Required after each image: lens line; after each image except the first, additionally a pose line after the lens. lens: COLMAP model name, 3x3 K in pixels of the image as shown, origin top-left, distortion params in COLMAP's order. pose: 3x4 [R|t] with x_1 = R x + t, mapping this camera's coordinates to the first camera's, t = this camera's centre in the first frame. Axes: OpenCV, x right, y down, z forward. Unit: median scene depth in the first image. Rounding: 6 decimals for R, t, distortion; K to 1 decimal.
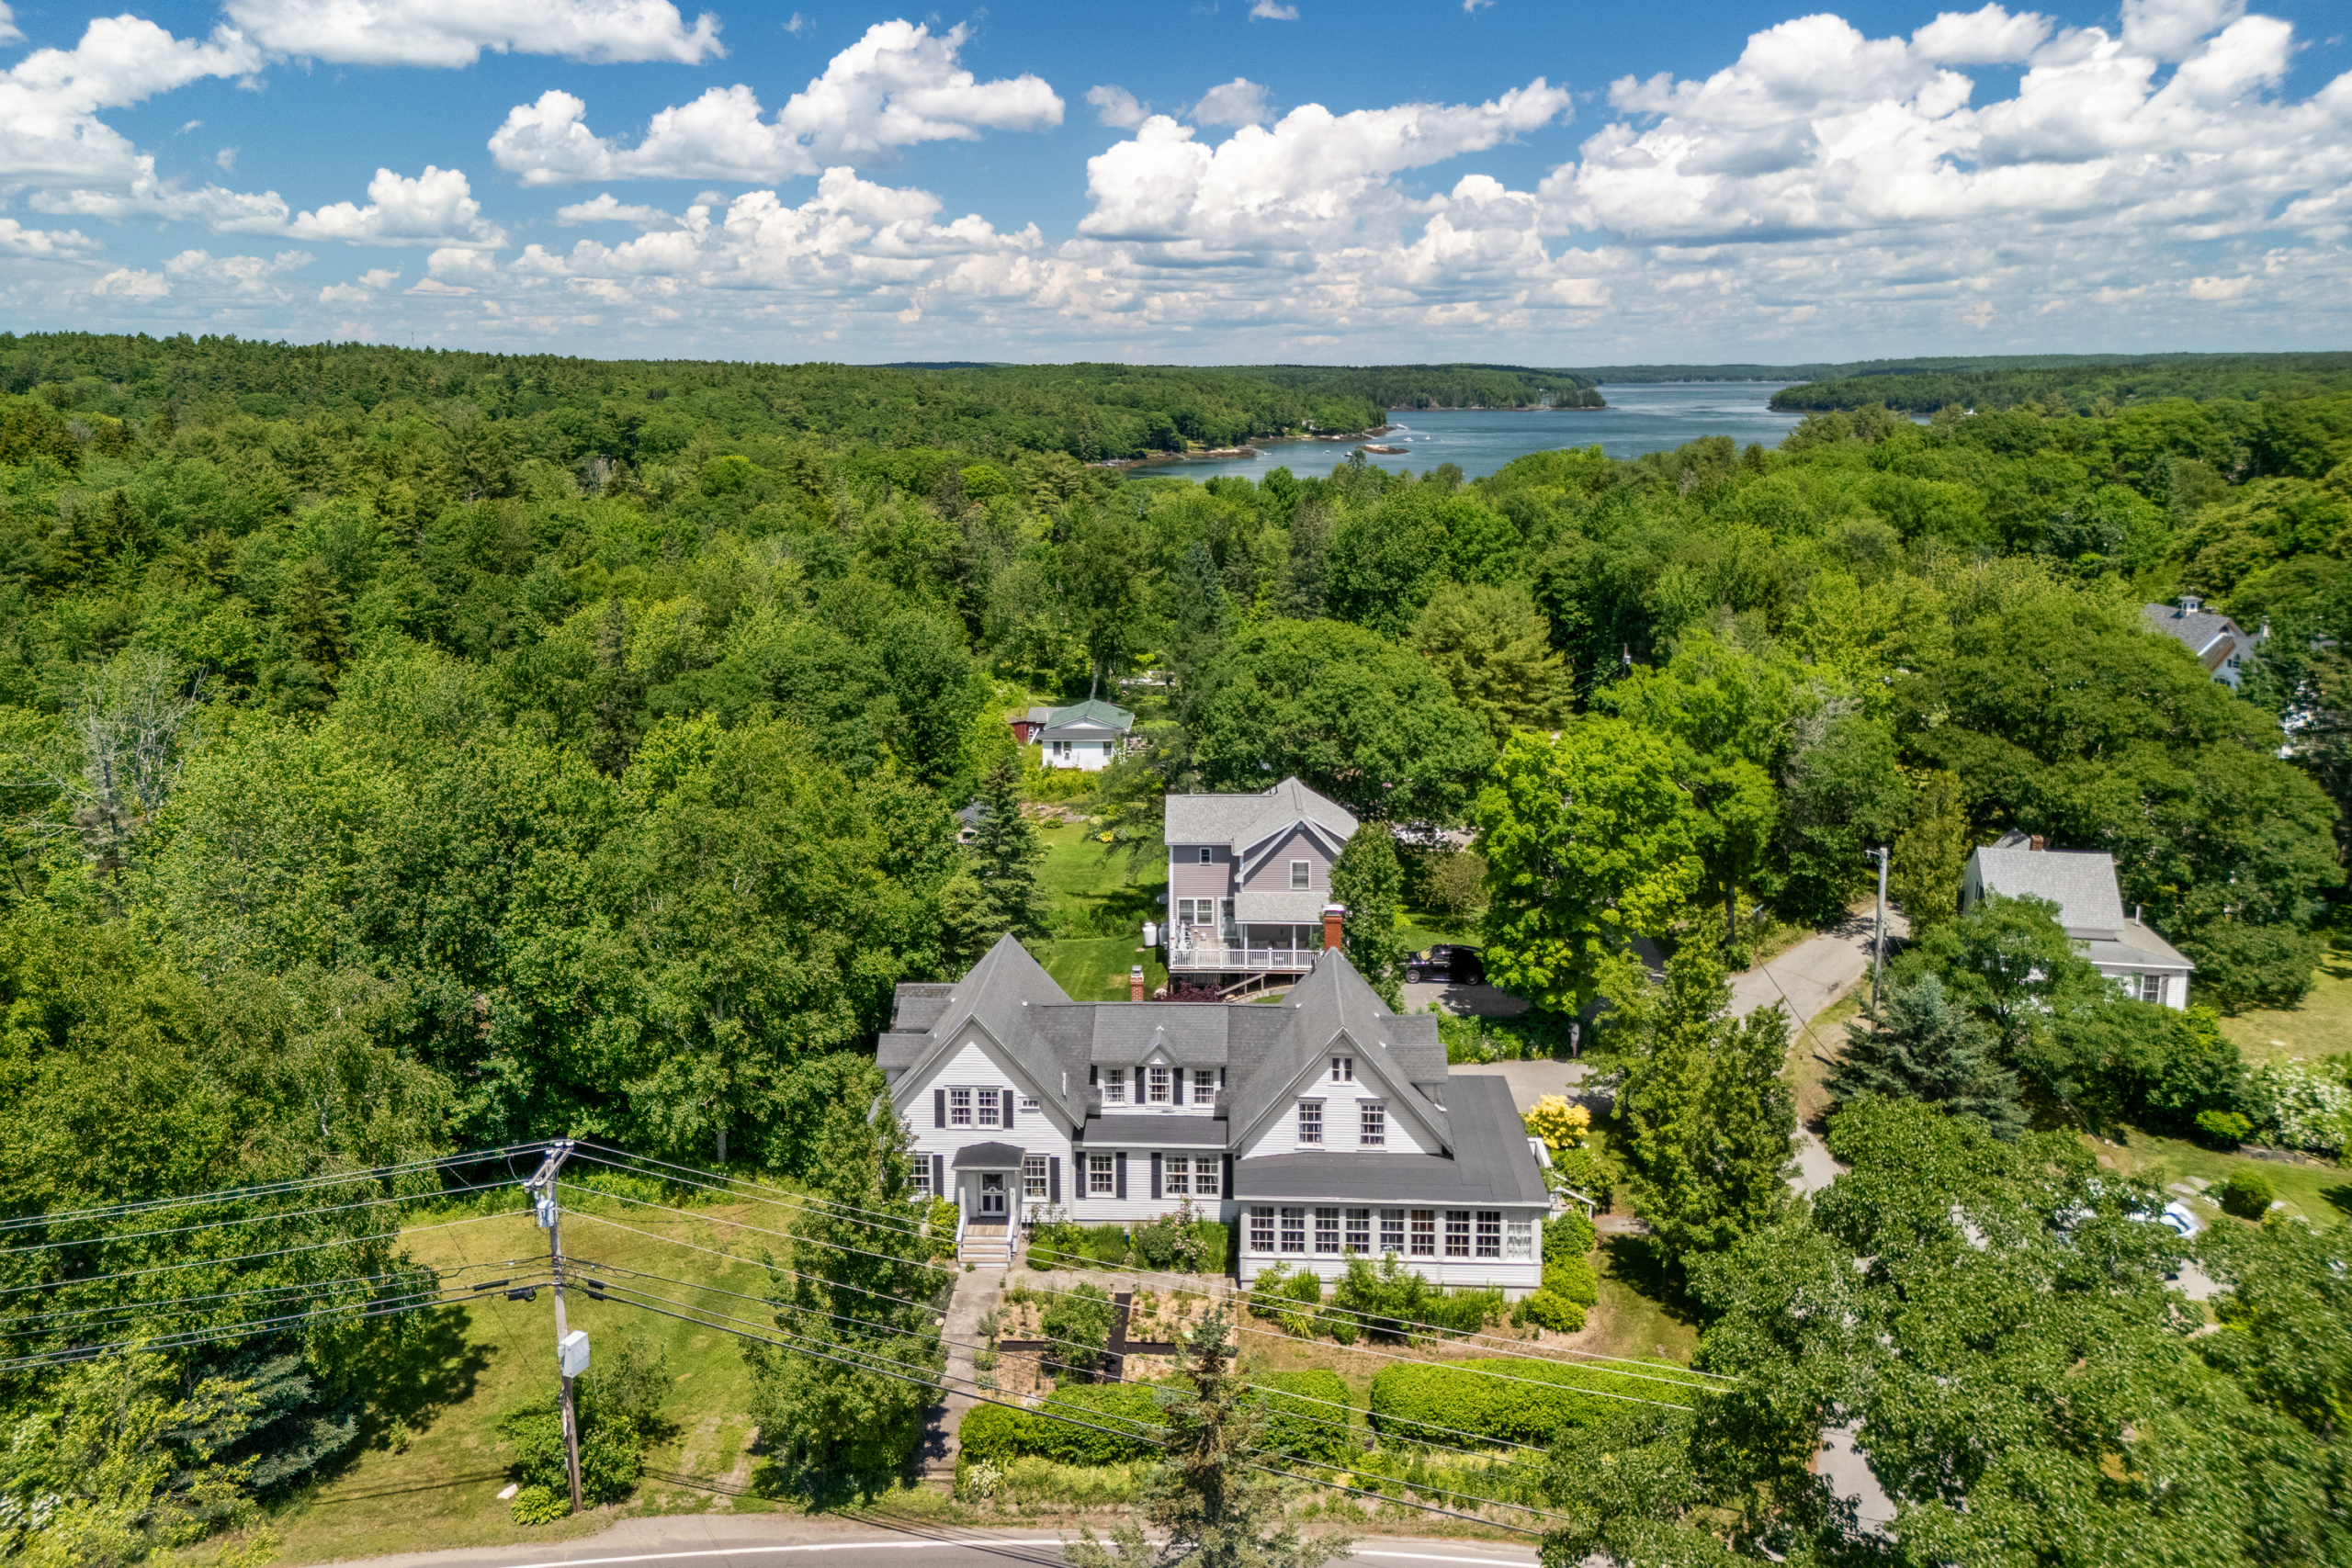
lens RADIAL K [[1679.5, 0, 1195.6], [0, 1679.5, 701.8], [0, 0, 1]] dist [0.079729, -0.000621]
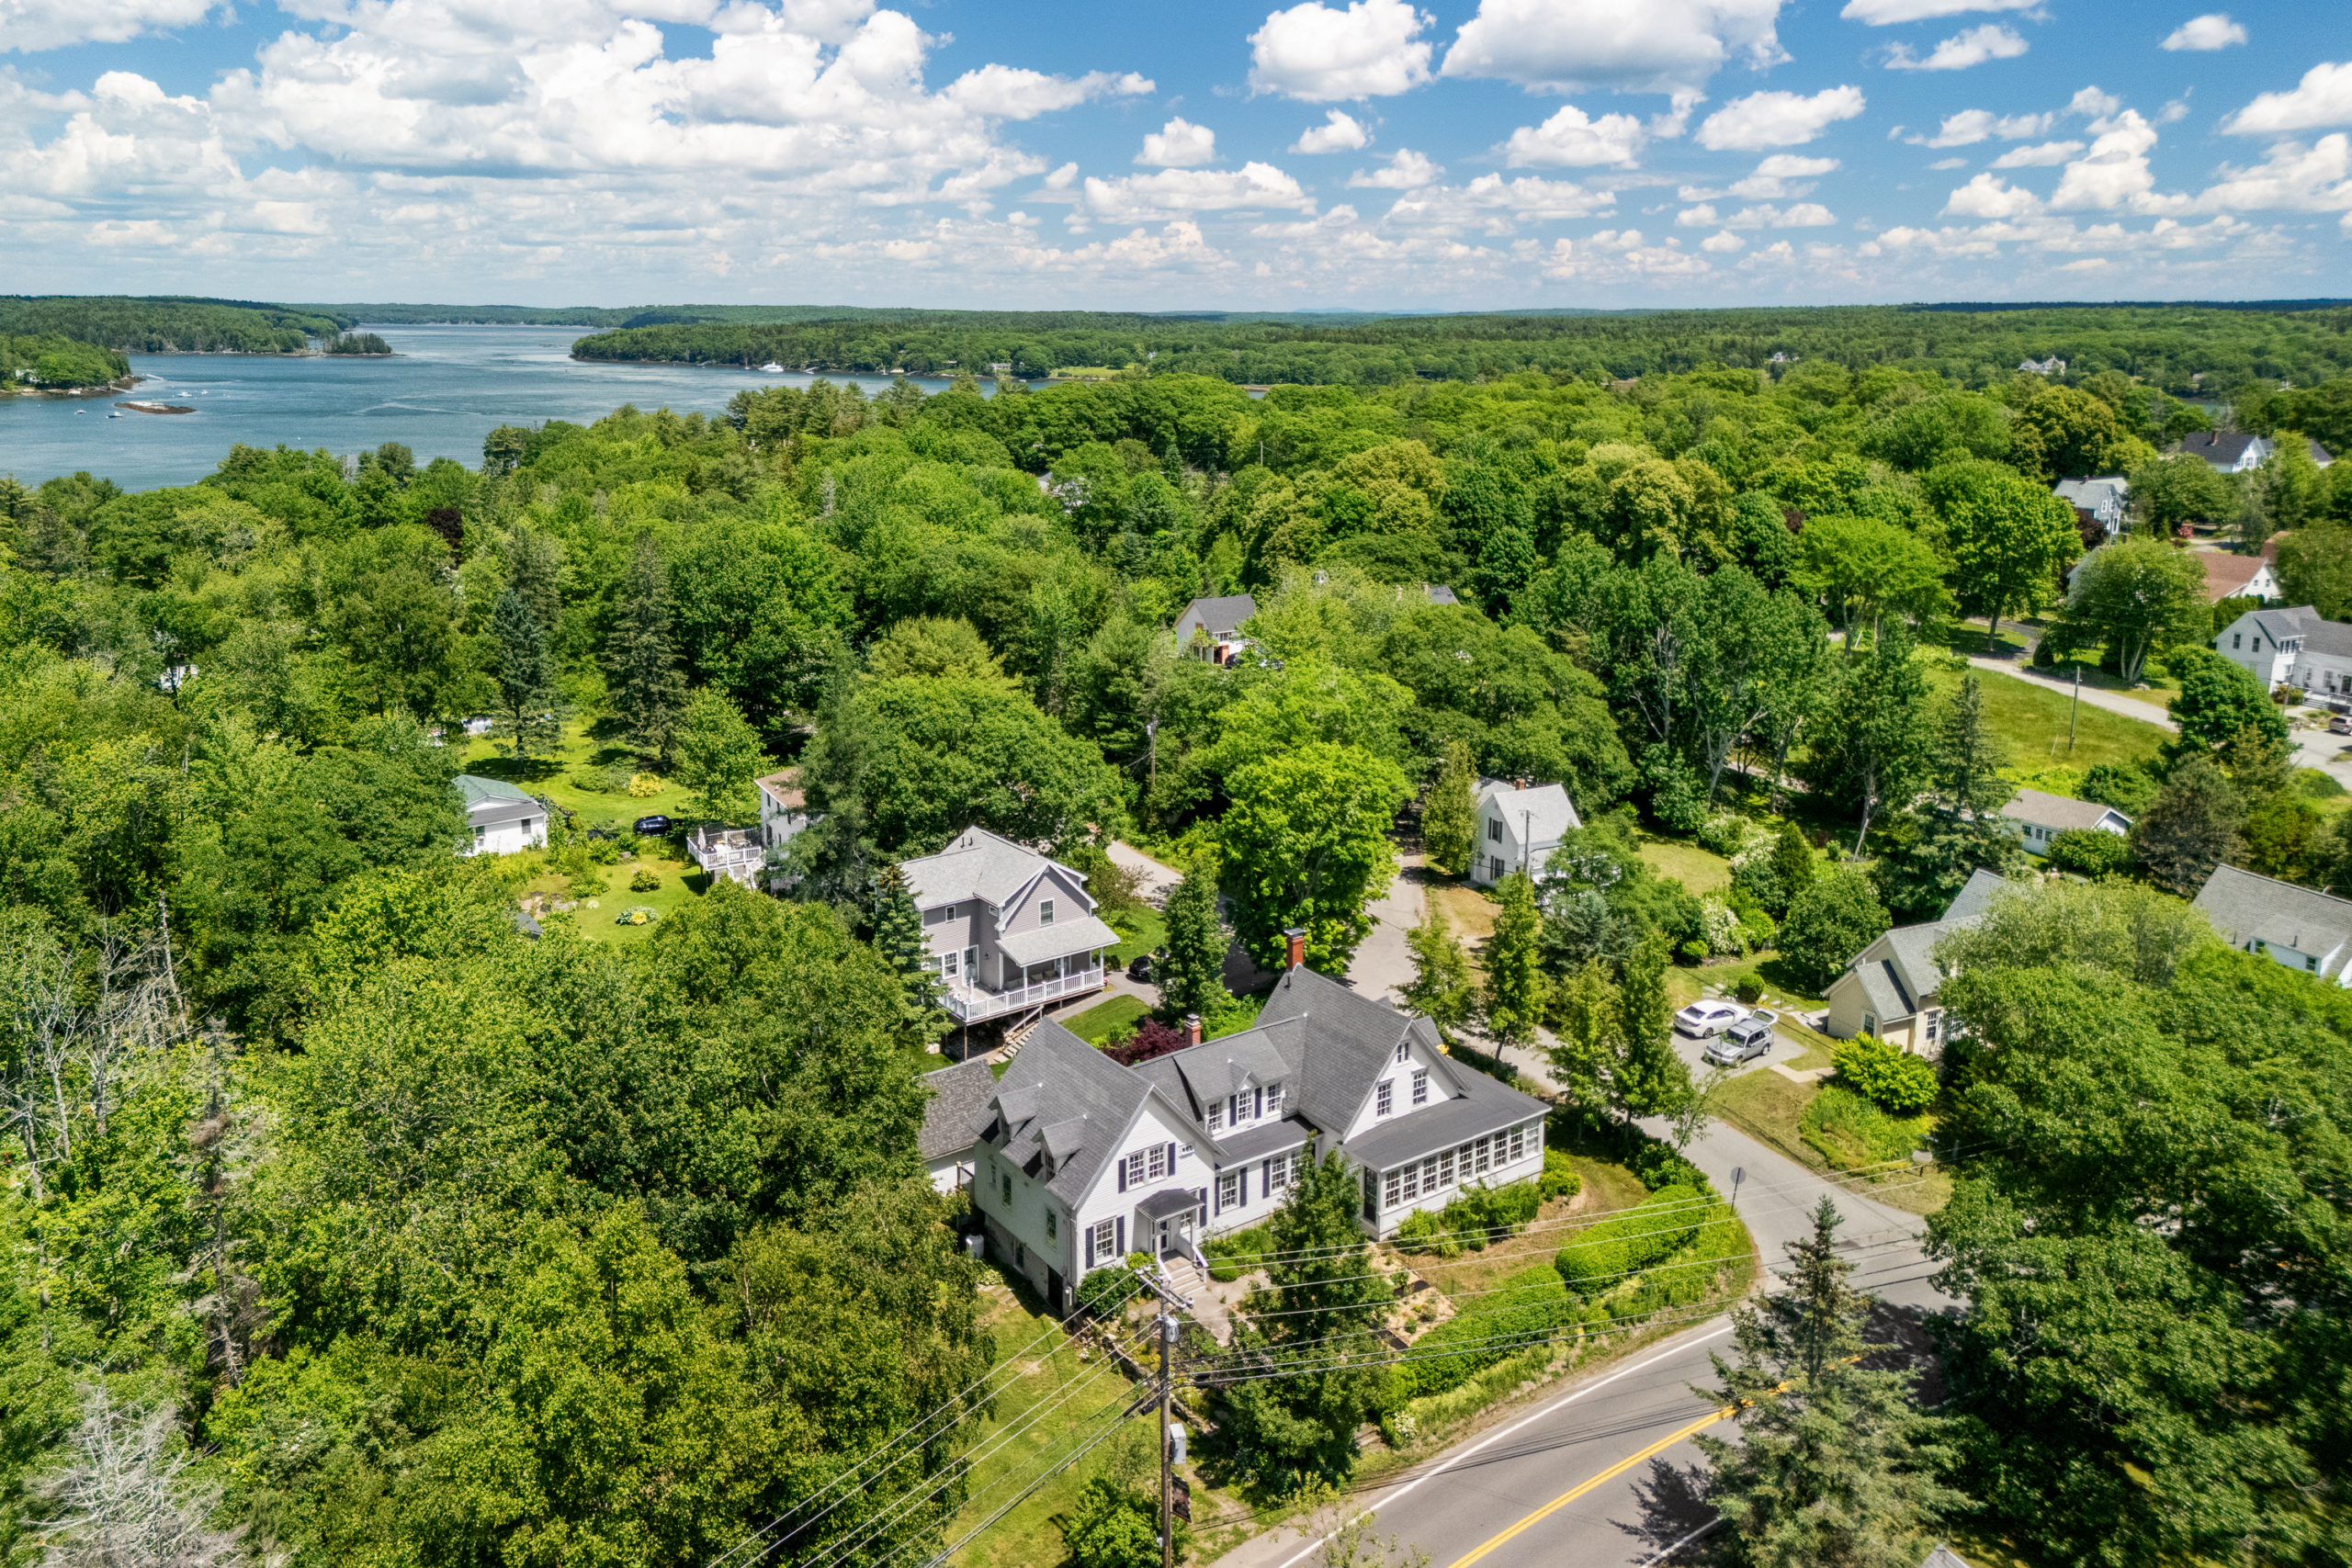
lens RADIAL K [[1679.5, 0, 1195.6], [0, 1679.5, 701.8], [0, 0, 1]] dist [0.079729, -0.000621]
pose [[0.796528, -0.125141, 0.591508, -0.738540], [0.109895, 0.992015, 0.061889, -0.139369], [-0.594530, 0.015708, 0.803920, 0.051122]]
